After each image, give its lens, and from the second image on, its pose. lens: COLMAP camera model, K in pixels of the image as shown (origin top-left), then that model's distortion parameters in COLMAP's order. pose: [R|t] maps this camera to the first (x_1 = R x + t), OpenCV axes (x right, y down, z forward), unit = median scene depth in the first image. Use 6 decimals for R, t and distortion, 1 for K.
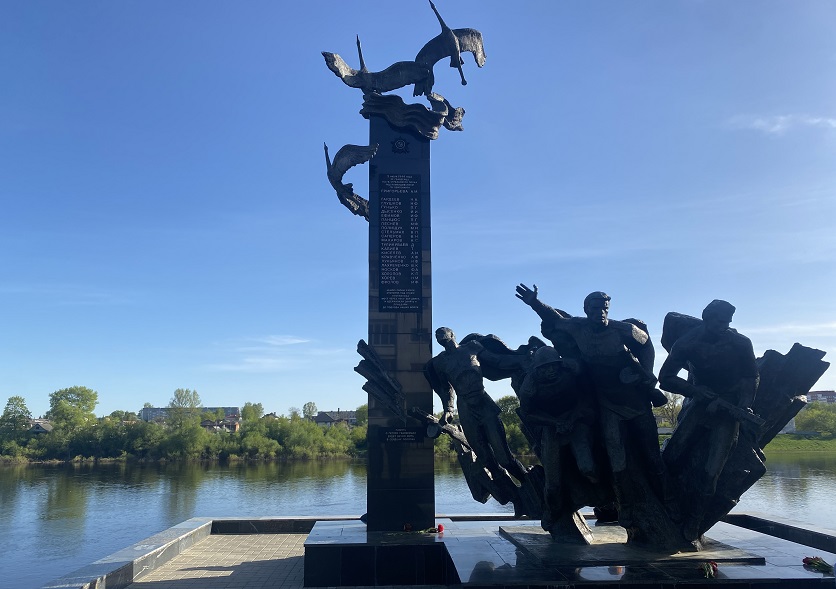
lens RADIAL K [[684.9, 0, 410.3], [0, 684.9, 295.2], [0, 0, 1]] dist [0.078473, -0.156369]
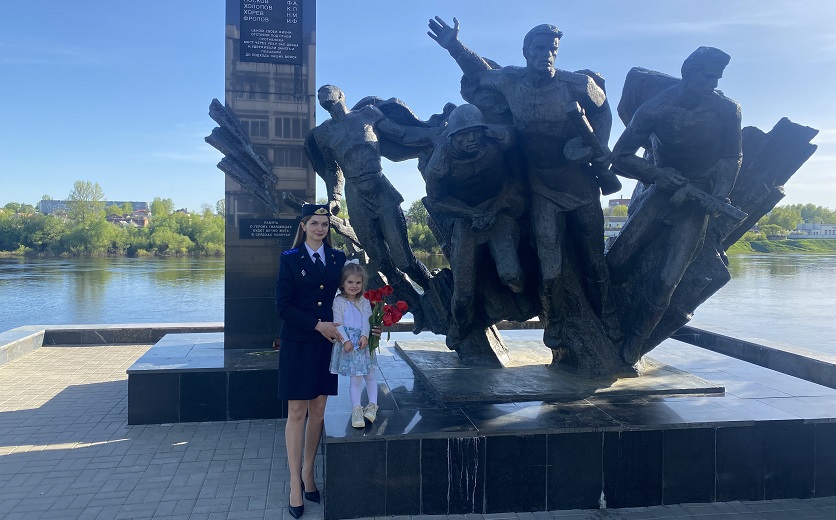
lens RADIAL K [[668.5, 0, 418.0], [0, 668.5, 260.0], [0, 0, 1]] dist [0.079840, -0.001192]
pose [[0.991532, 0.009913, 0.129486, 0.054197], [-0.040177, 0.971582, 0.233268, 0.059925], [-0.123493, -0.236495, 0.963753, 0.269440]]
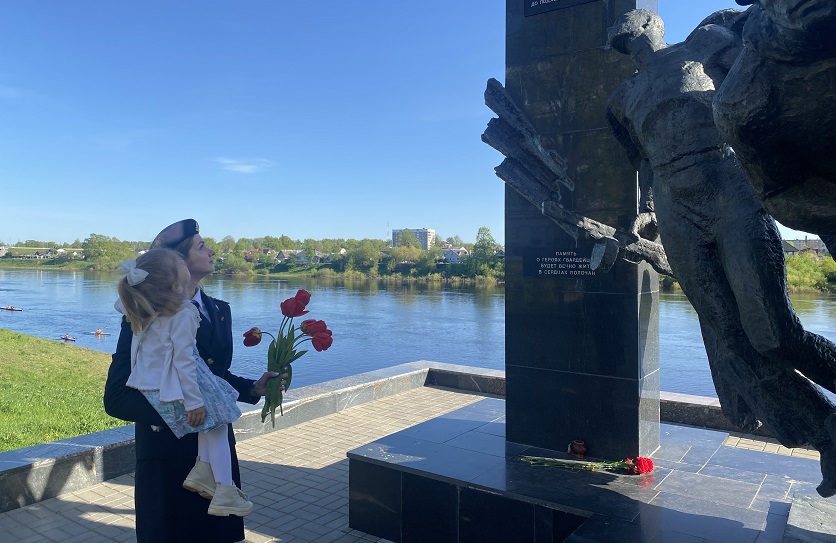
lens RADIAL K [[641.0, 0, 418.2], [0, 641.0, 237.1], [0, 0, 1]] dist [0.054034, 0.000108]
pose [[0.786649, -0.004537, -0.617383, 0.196664], [0.103463, 0.986801, 0.124578, 0.125666], [0.608669, -0.161875, 0.776736, 0.626977]]
